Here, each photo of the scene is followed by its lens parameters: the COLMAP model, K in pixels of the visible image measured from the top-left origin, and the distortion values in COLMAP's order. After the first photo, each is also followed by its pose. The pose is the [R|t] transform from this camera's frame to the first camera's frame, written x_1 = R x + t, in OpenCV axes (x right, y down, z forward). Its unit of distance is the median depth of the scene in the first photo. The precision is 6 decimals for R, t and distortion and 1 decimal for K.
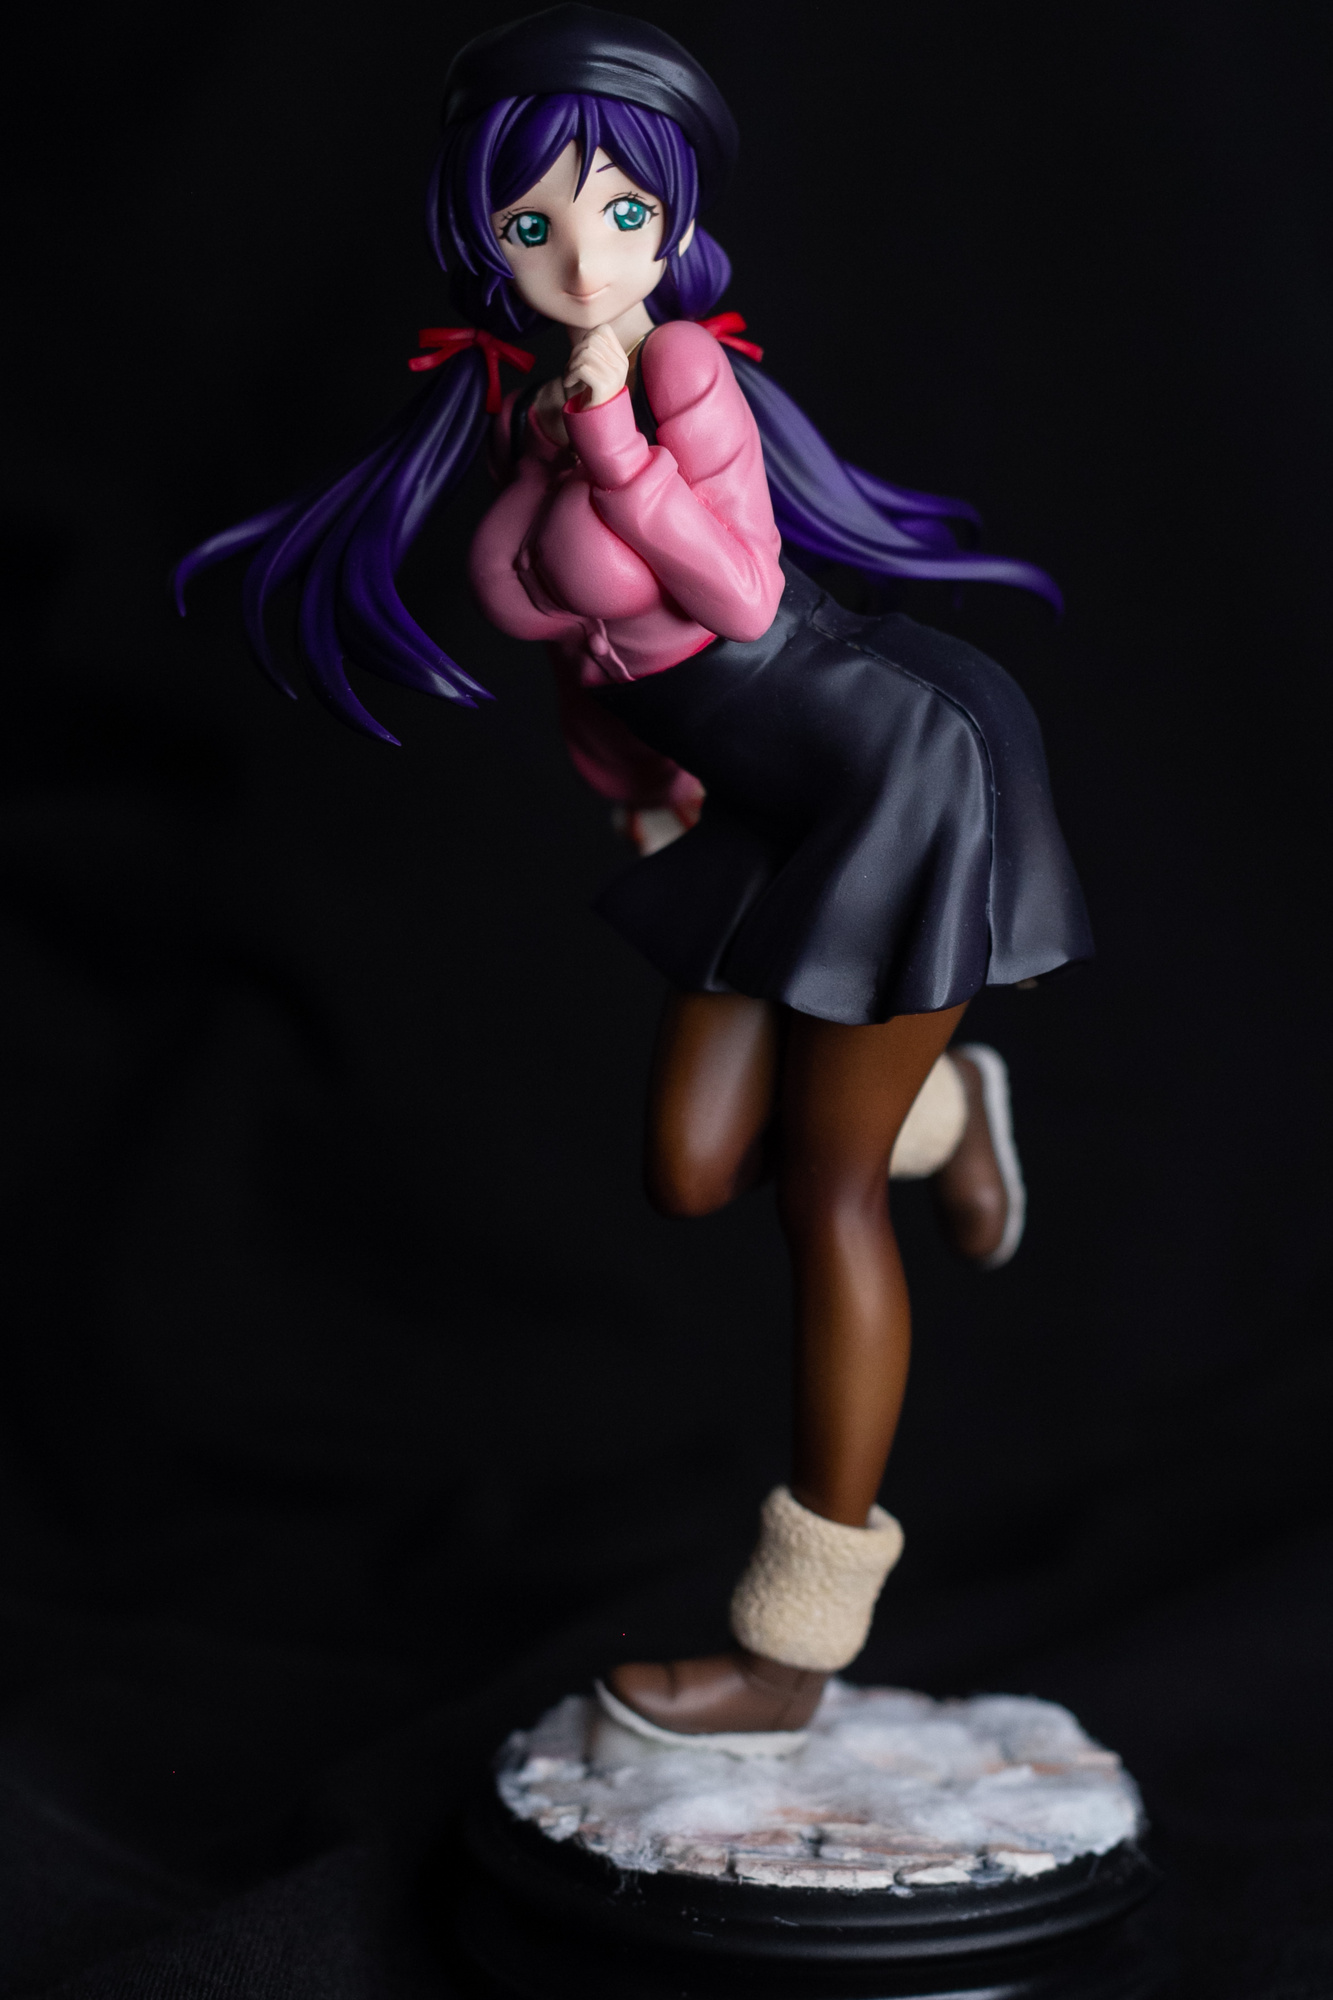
lens RADIAL K [[5574.5, 0, 655.8], [0, 5574.5, 995.6], [0, 0, 1]] dist [-0.154661, 0.000000]
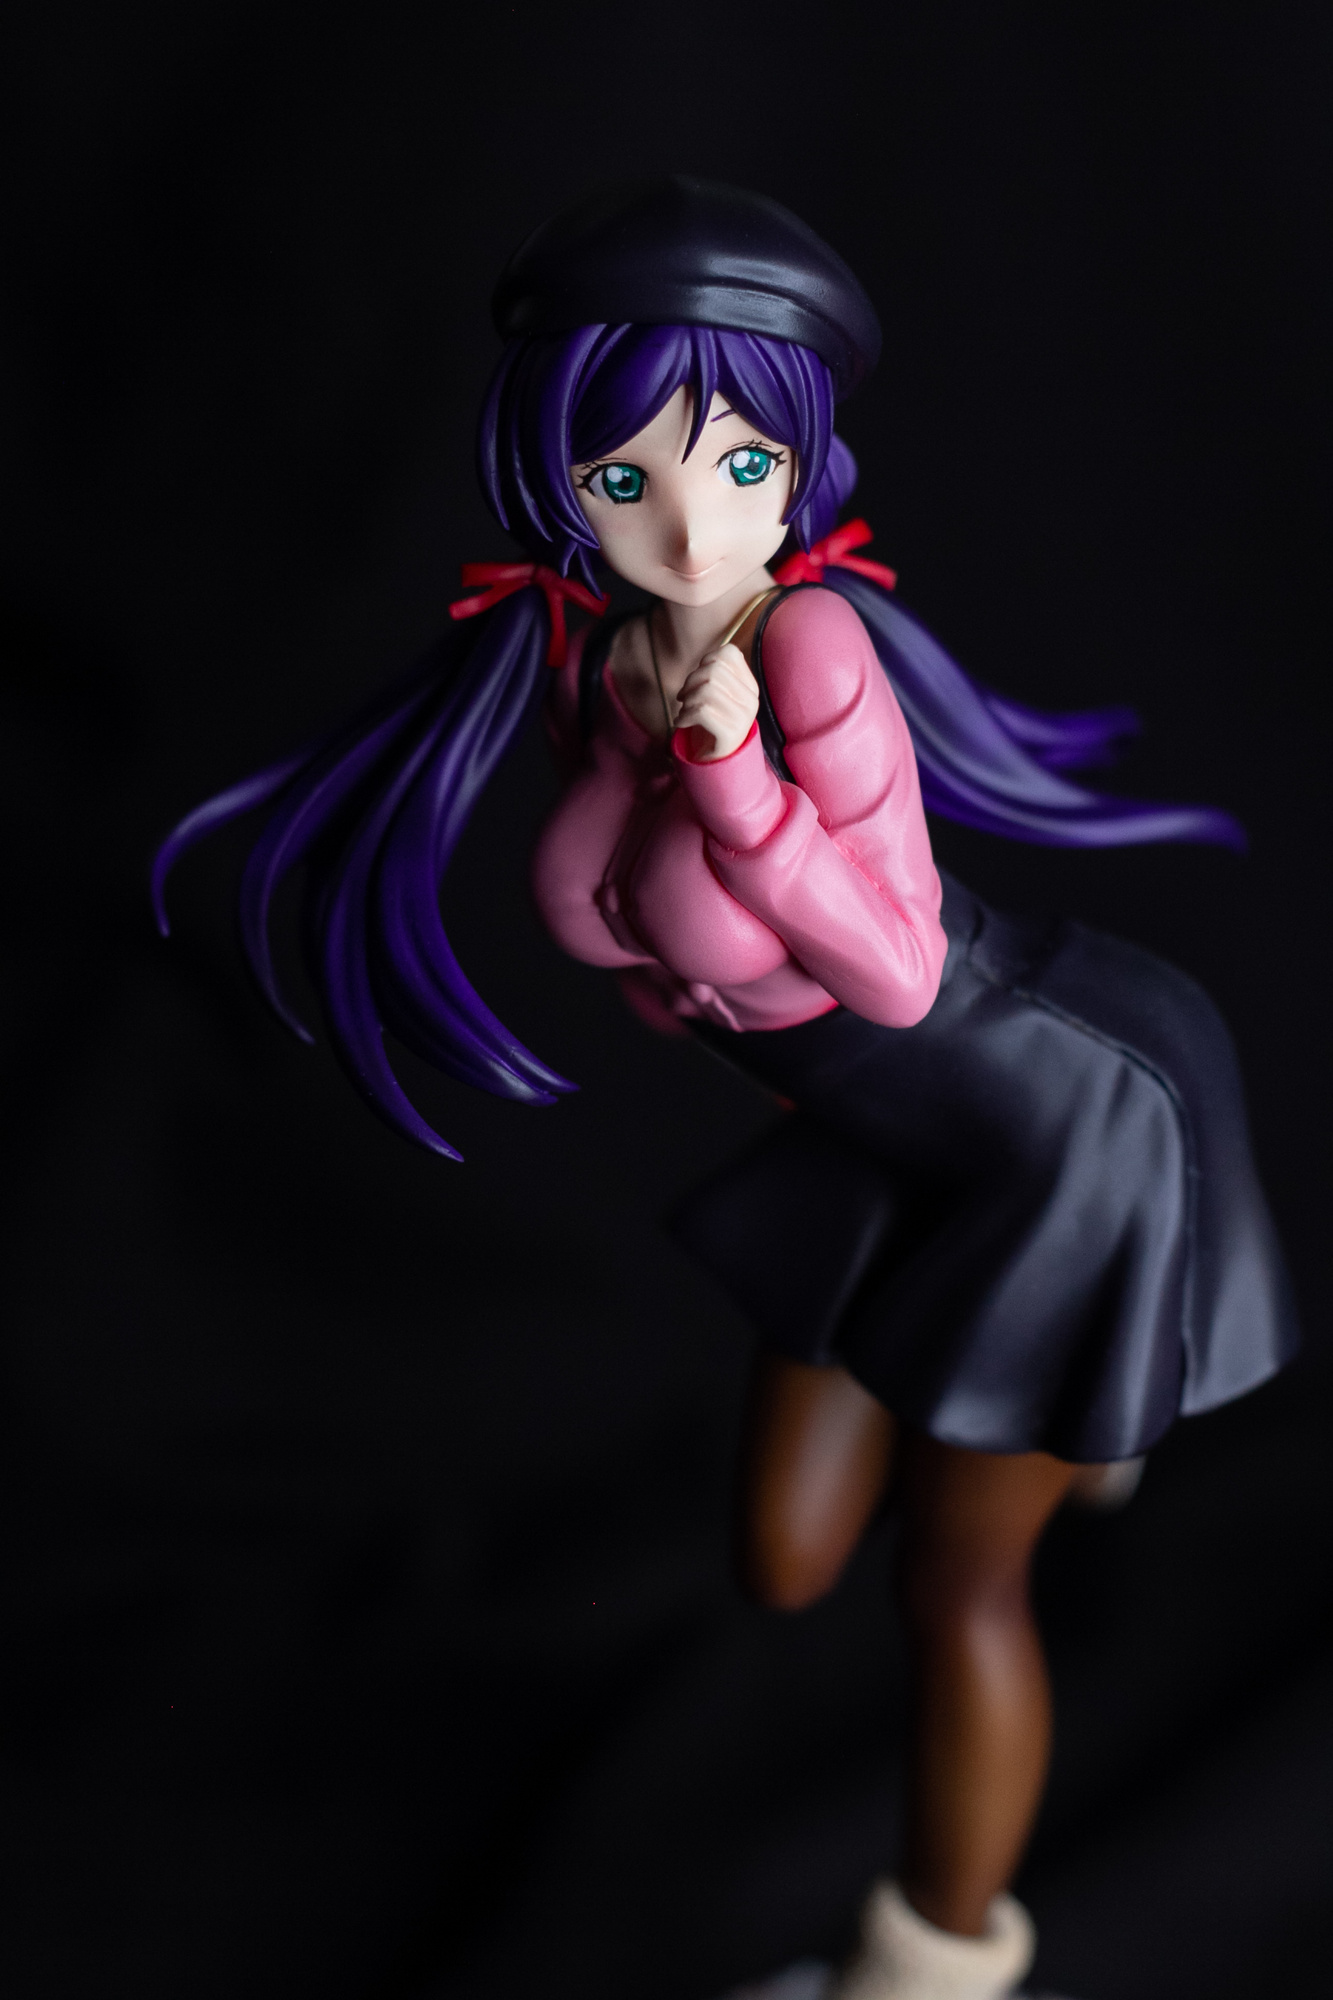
lens RADIAL K [[5574.5, 0, 664.3], [0, 5574.5, 1001.5], [0, 0, 1]] dist [-0.154661, 0.000000]
pose [[0.996915, -0.013212, 0.077370, -0.077030], [-0.005397, 0.971857, 0.235510, -0.249330], [-0.078304, -0.235201, 0.968787, 0.234995]]
